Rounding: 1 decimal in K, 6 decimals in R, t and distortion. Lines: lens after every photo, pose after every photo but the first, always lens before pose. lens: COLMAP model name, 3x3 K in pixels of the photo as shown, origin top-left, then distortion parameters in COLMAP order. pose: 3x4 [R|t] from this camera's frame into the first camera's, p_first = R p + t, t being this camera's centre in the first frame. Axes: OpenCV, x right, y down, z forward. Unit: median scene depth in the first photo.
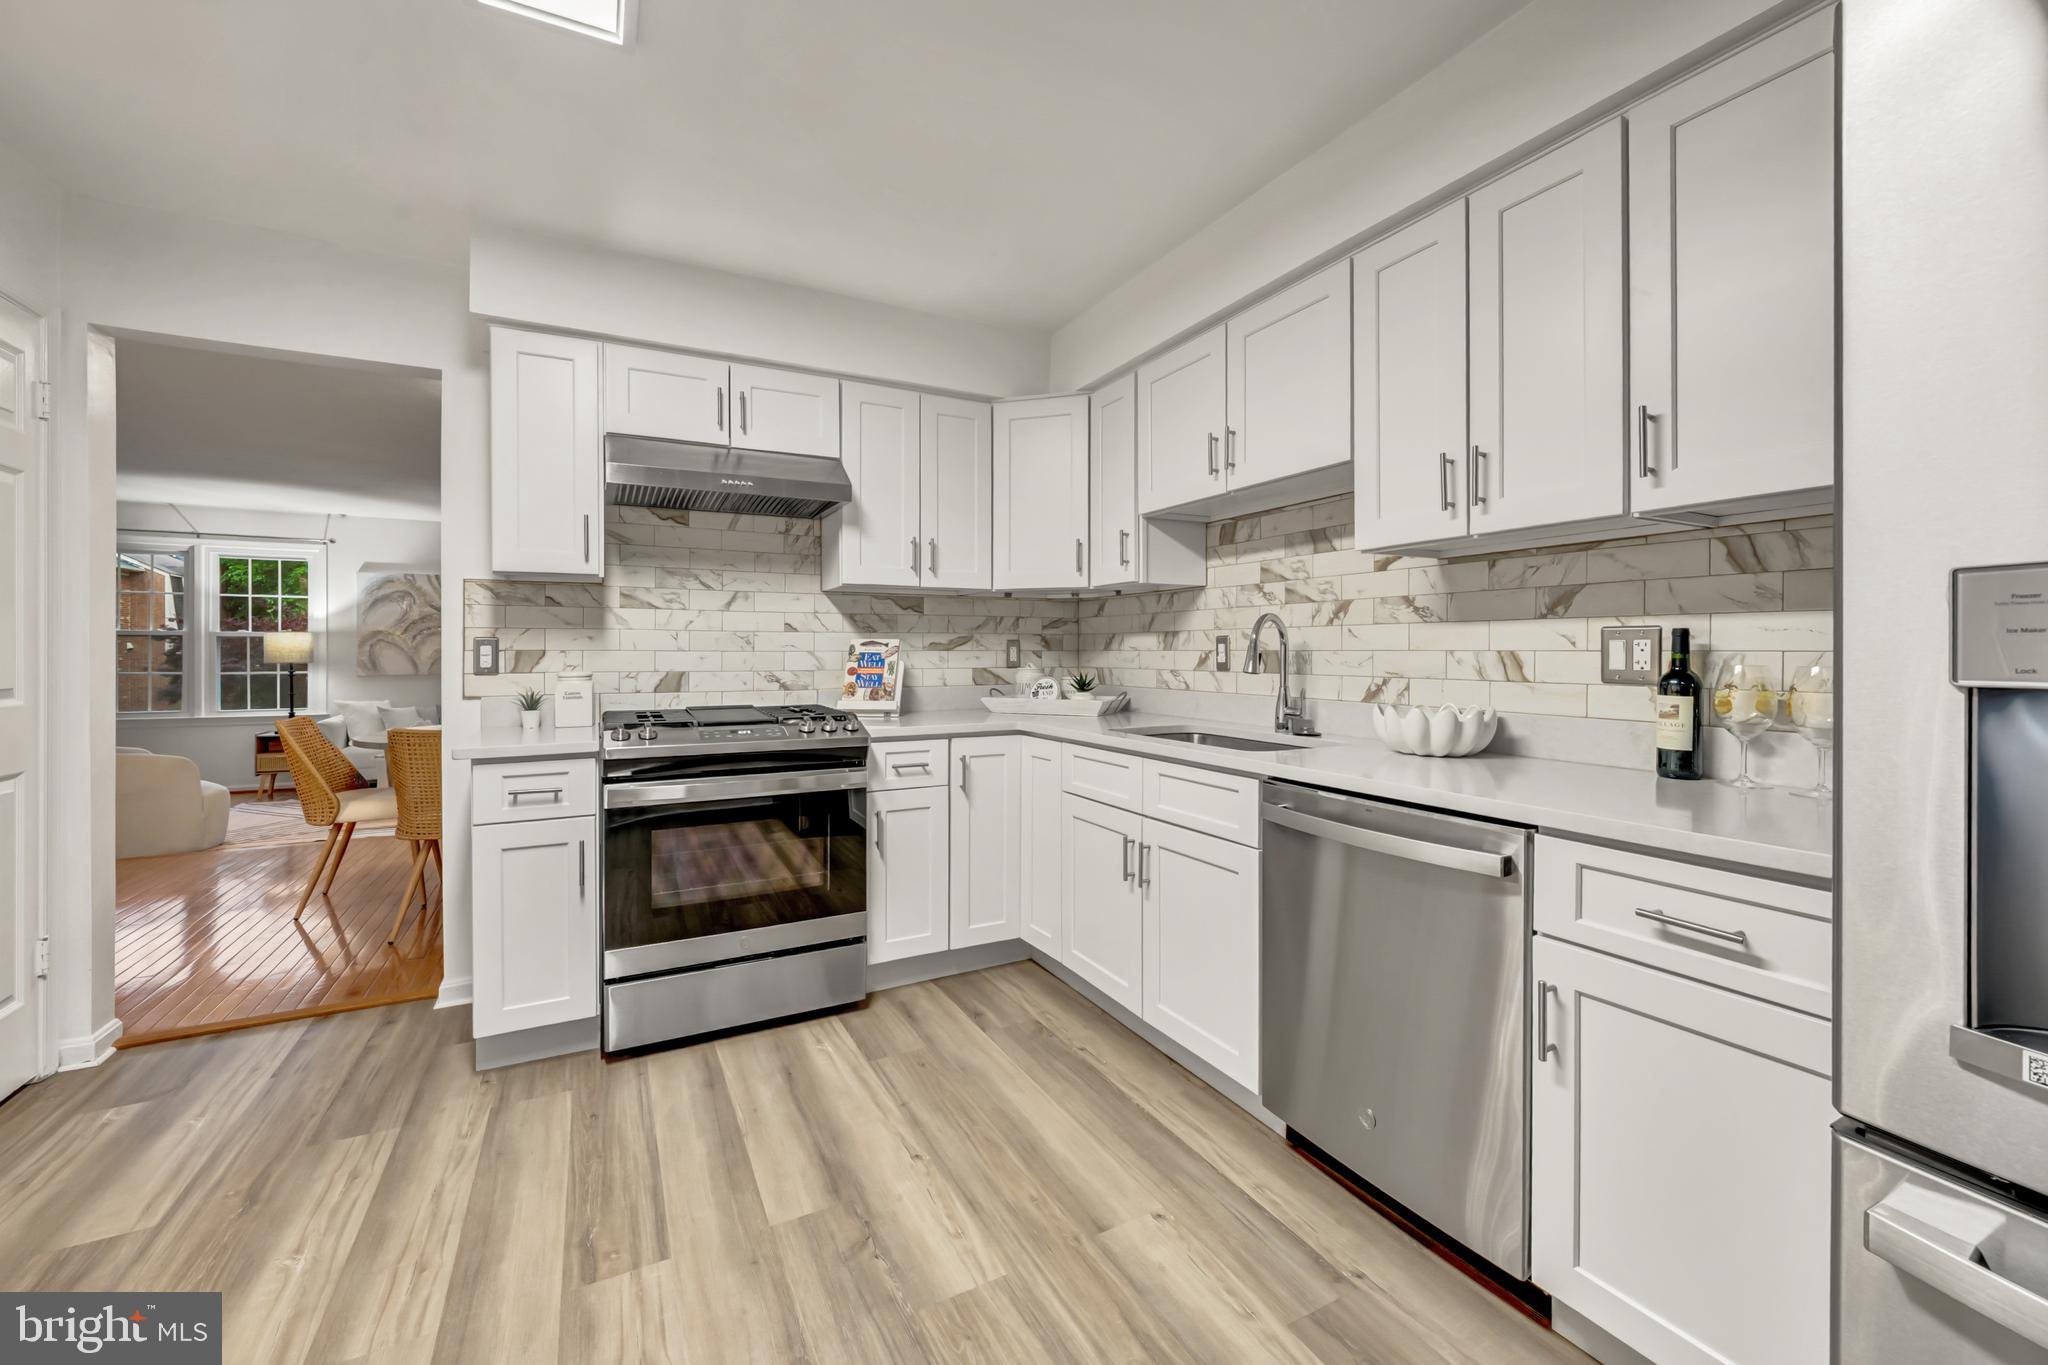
lens RADIAL K [[815.4, 0, 1028.3], [0, 815.4, 650.4], [0, 0, 1]] dist [0.001520, -0.000644]
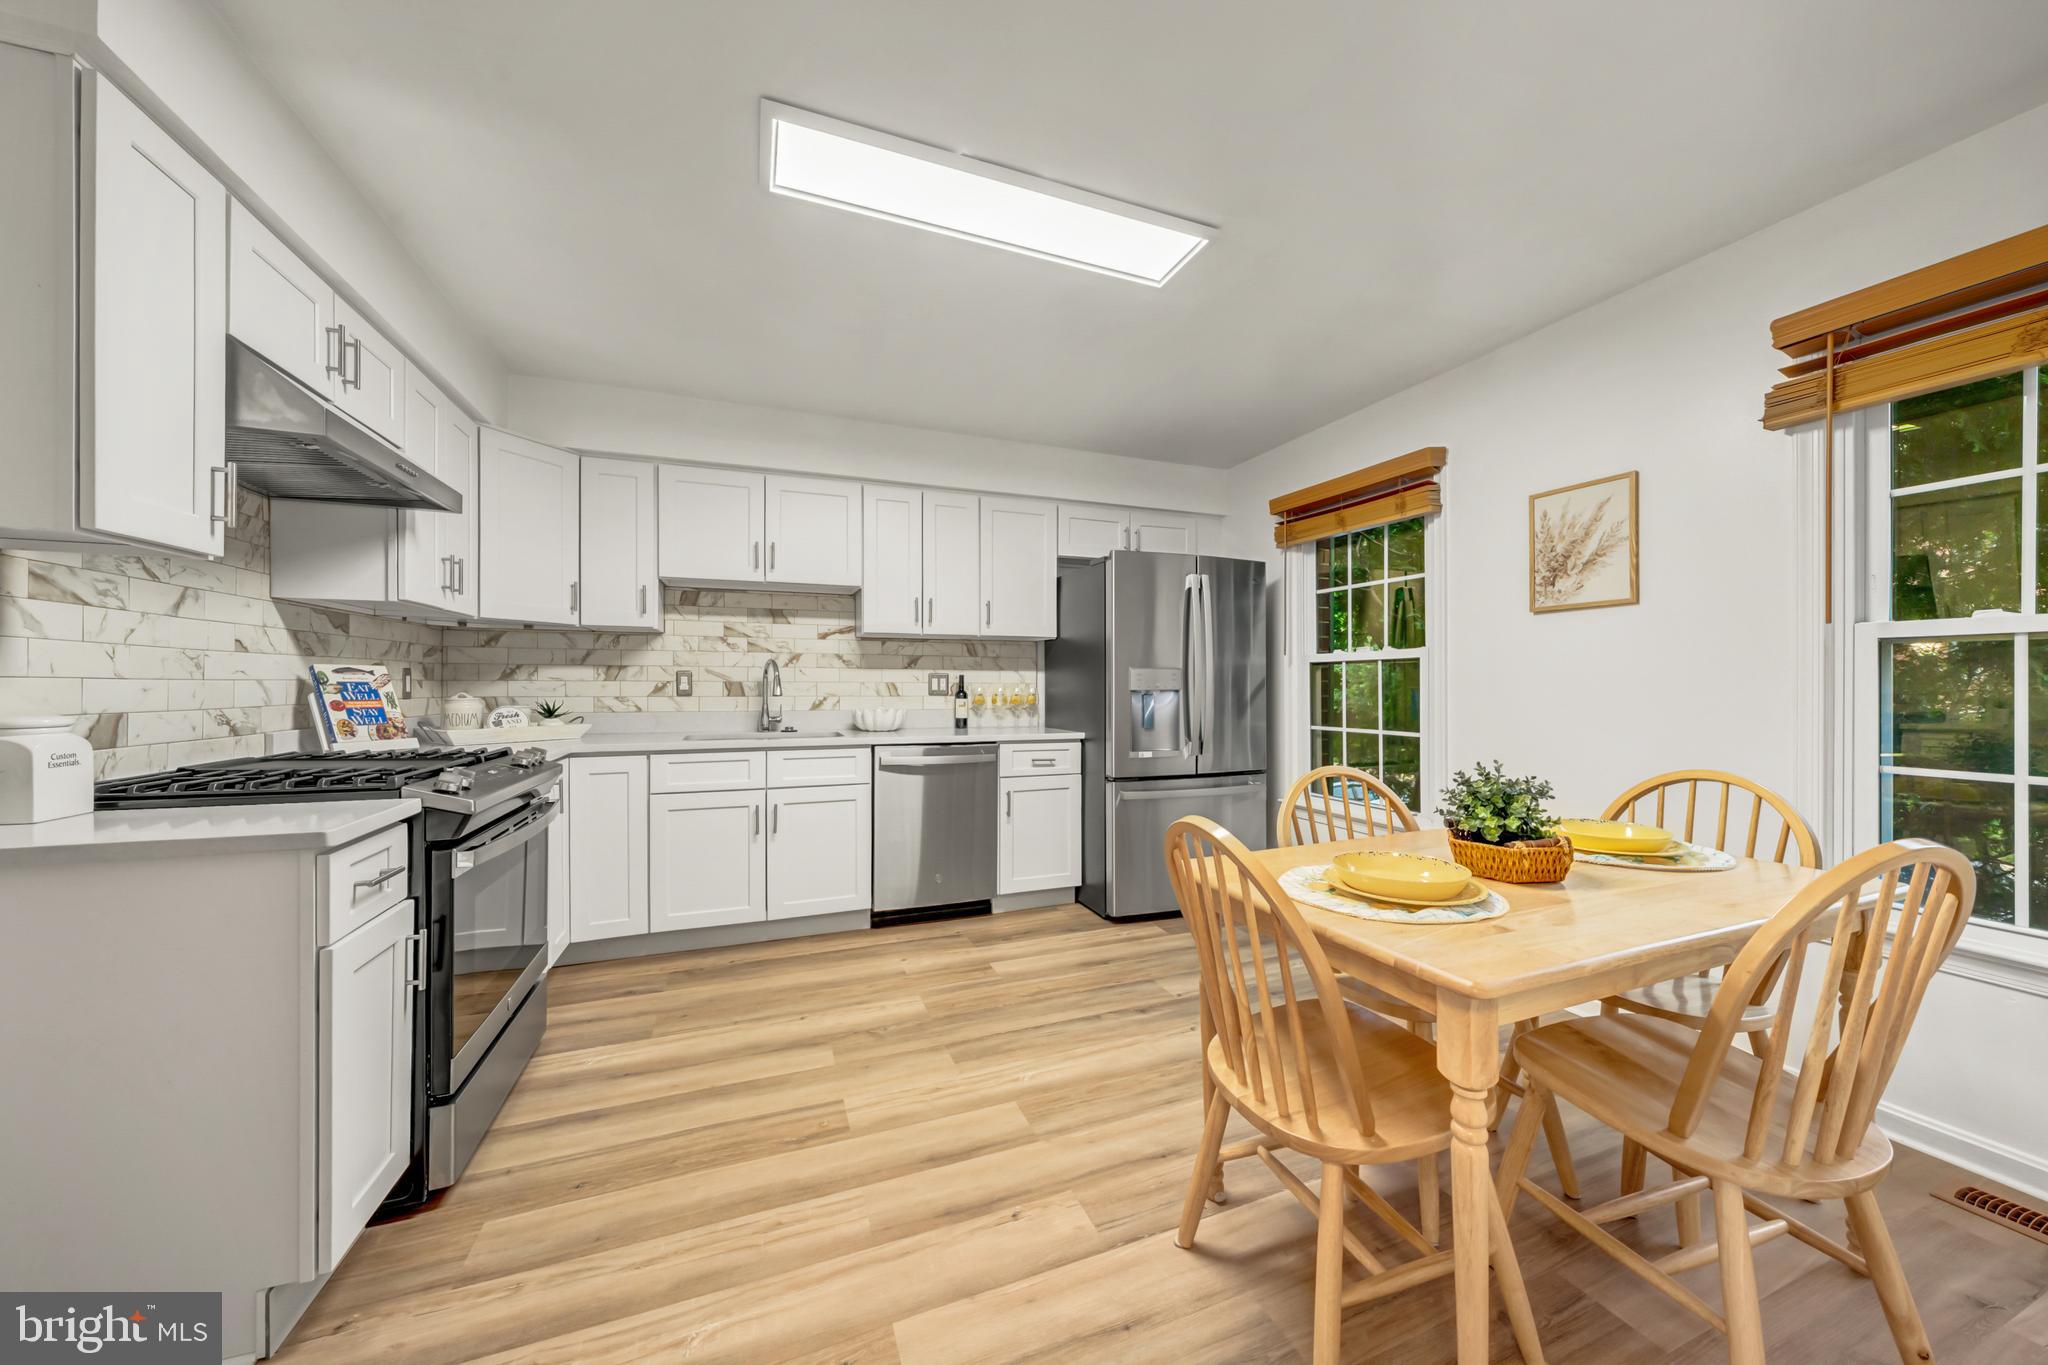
lens RADIAL K [[697.5, 0, 1022.2], [0, 697.5, 679.8], [0, 0, 1]] dist [-0.001793, -0.000137]
pose [[0.117885, 0.005941, 0.993009, -0.939696], [-0.005005, 0.999973, -0.005389, 0.001144], [-0.993015, -0.004335, 0.117912, 0.308849]]
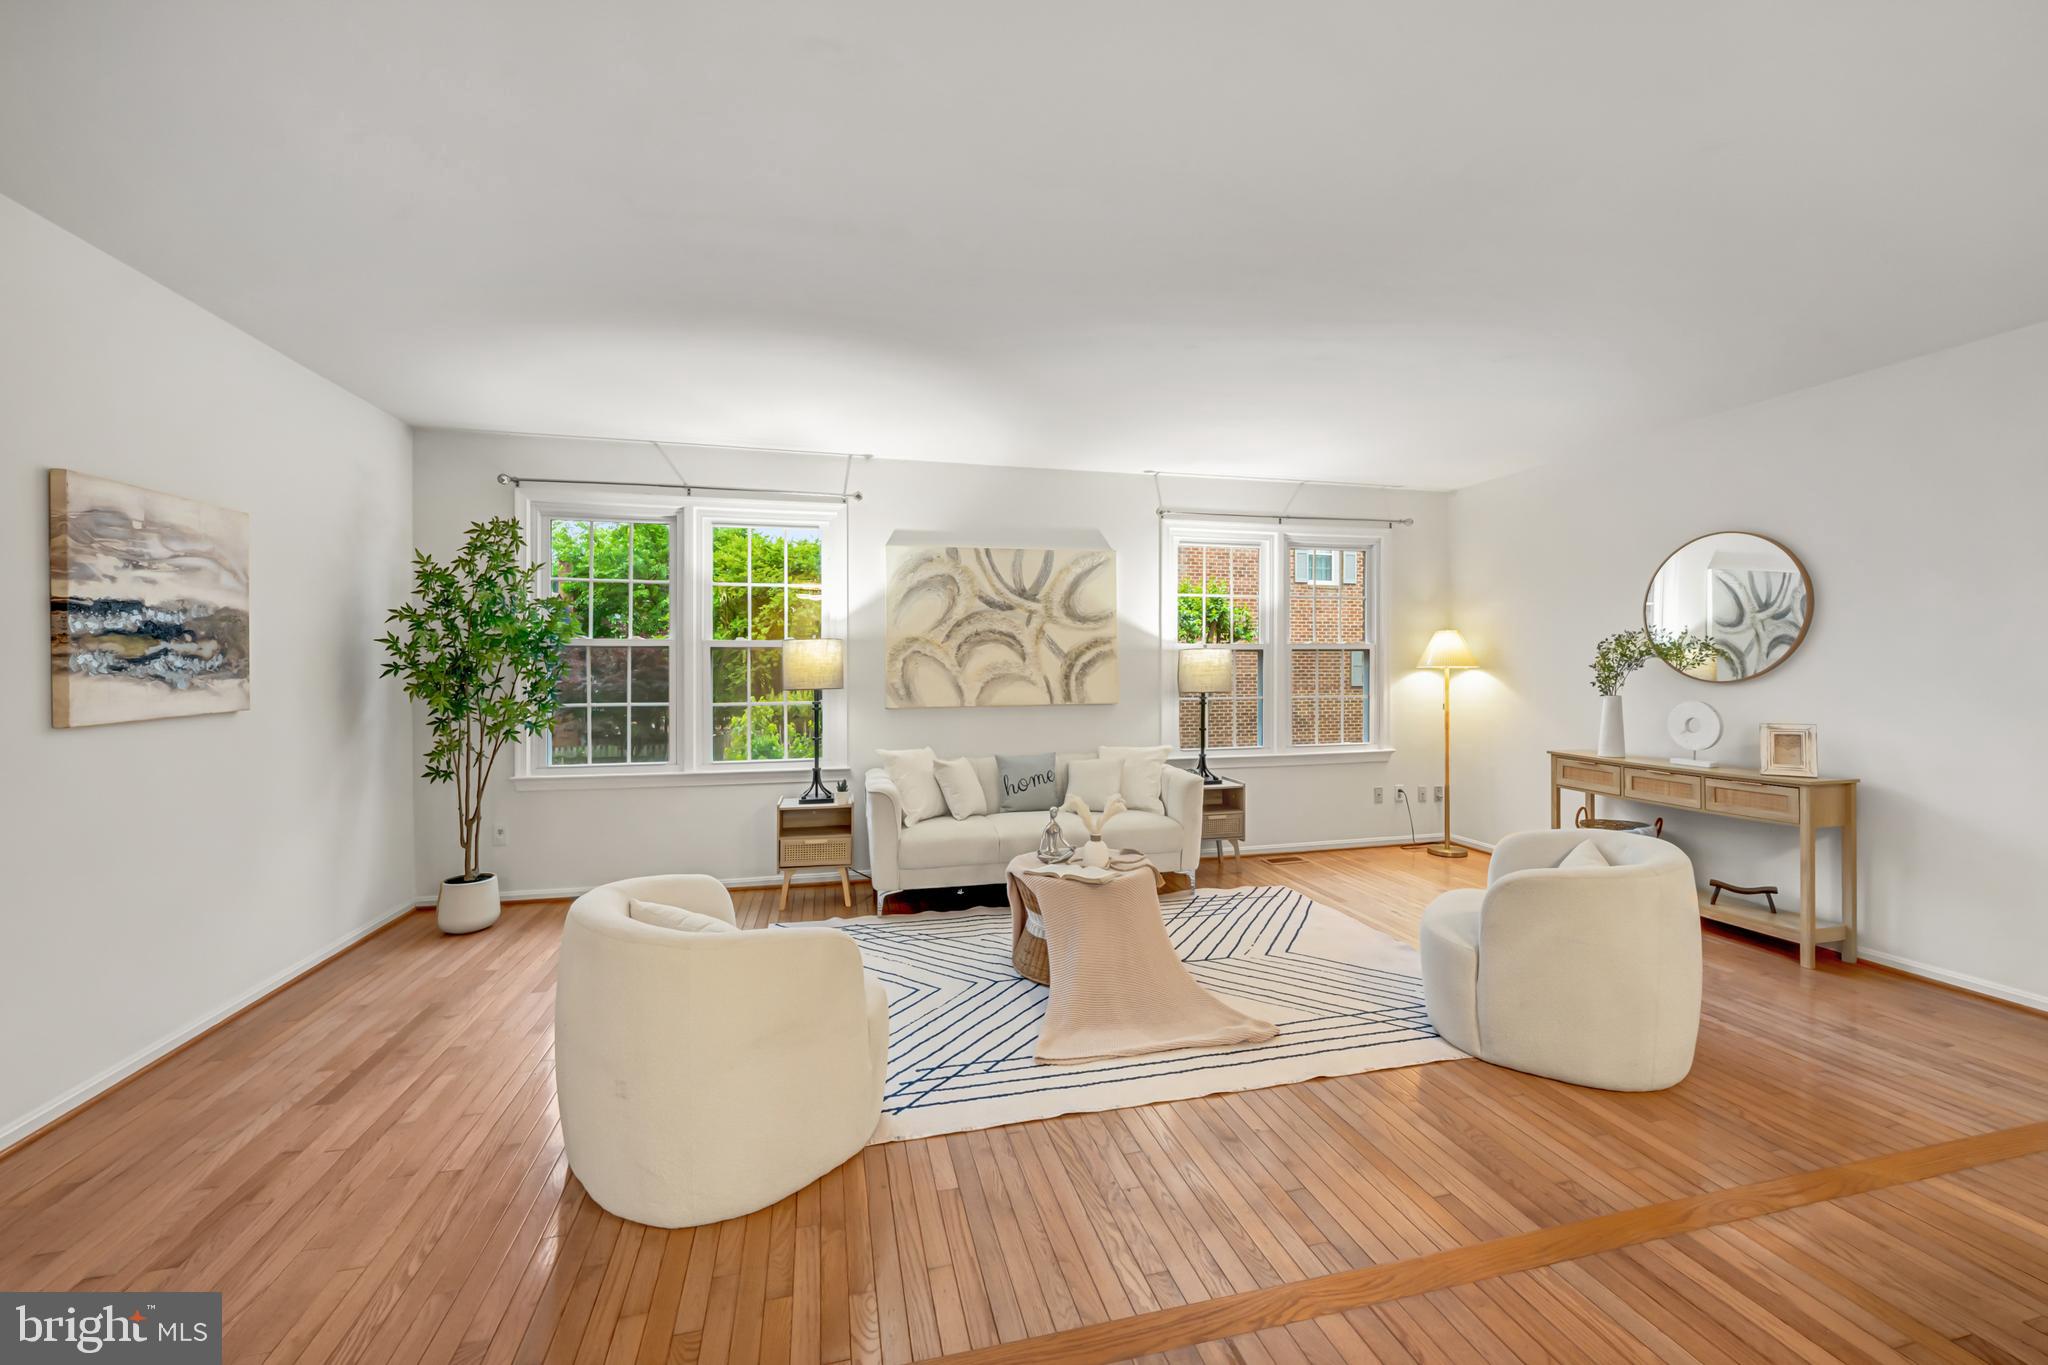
lens RADIAL K [[815.4, 0, 1018.5], [0, 815.4, 664.6], [0, 0, 1]] dist [0.001520, -0.000644]
pose [[0.972059, -0.004068, -0.234702, -1.633077], [0.004260, 0.999991, 0.000314, -0.007742], [0.234699, -0.001305, 0.972067, 1.158613]]
